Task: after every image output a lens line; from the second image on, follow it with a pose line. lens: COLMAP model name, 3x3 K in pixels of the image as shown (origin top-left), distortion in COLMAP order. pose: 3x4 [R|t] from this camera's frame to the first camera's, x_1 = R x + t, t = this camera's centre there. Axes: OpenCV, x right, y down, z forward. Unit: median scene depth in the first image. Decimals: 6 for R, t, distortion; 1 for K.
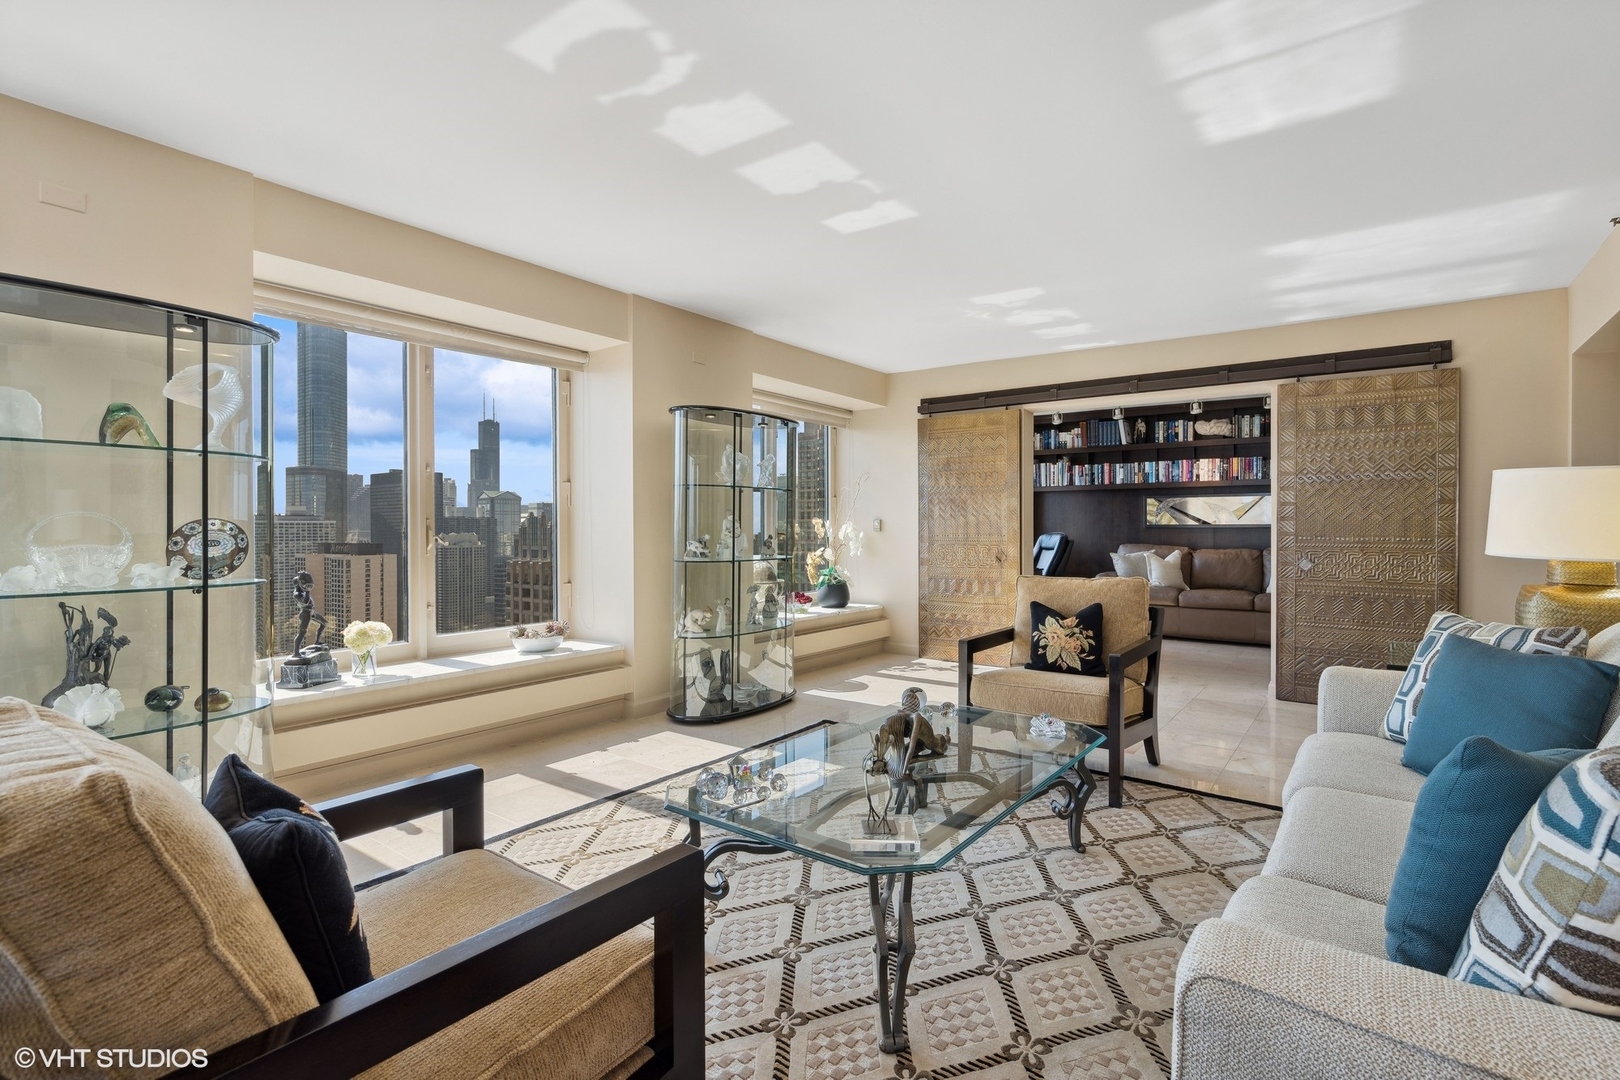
lens RADIAL K [[757.3, 0, 808.0], [0, 757.3, 534.7], [0, 0, 1]] dist [0.002326, 0.000989]
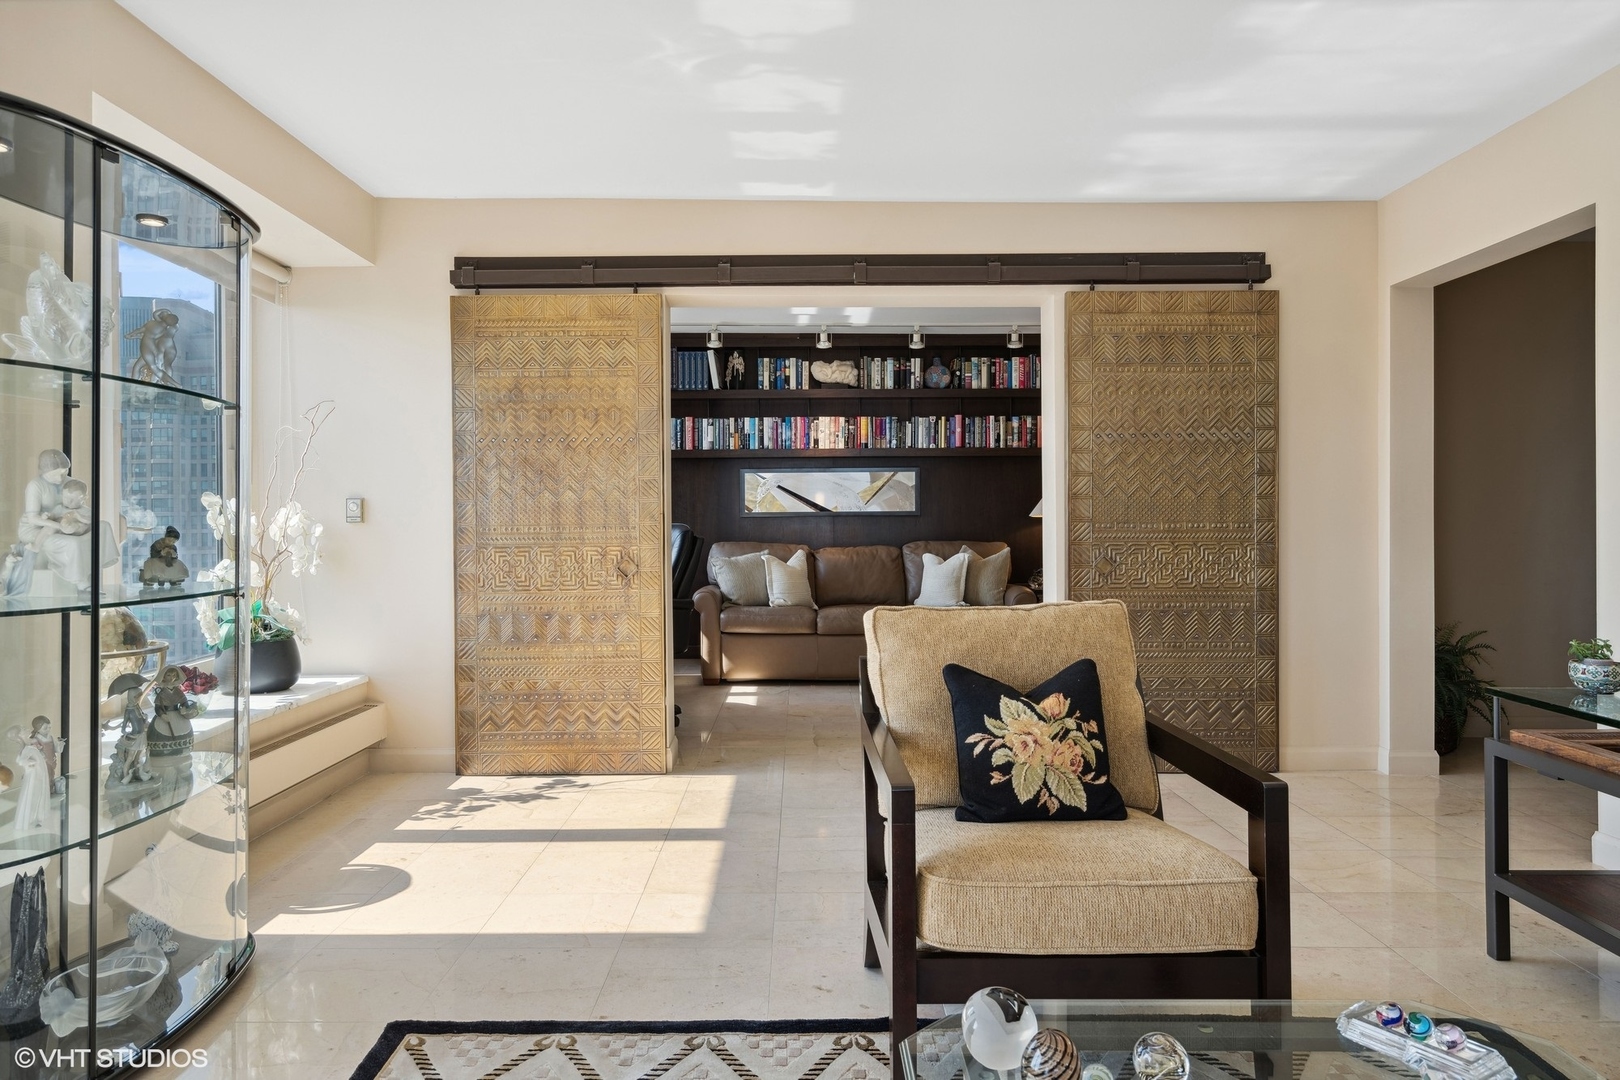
lens RADIAL K [[1060.4, 0, 810.0], [0, 1060.4, 540.0], [0, 0, 1]] dist [0.003849, 0.000898]
pose [[0.806970, -0.015579, 0.590387, -0.077404], [0.012307, 0.999879, 0.009563, 0.003640], [-0.590465, -0.000451, 0.807063, 0.297523]]
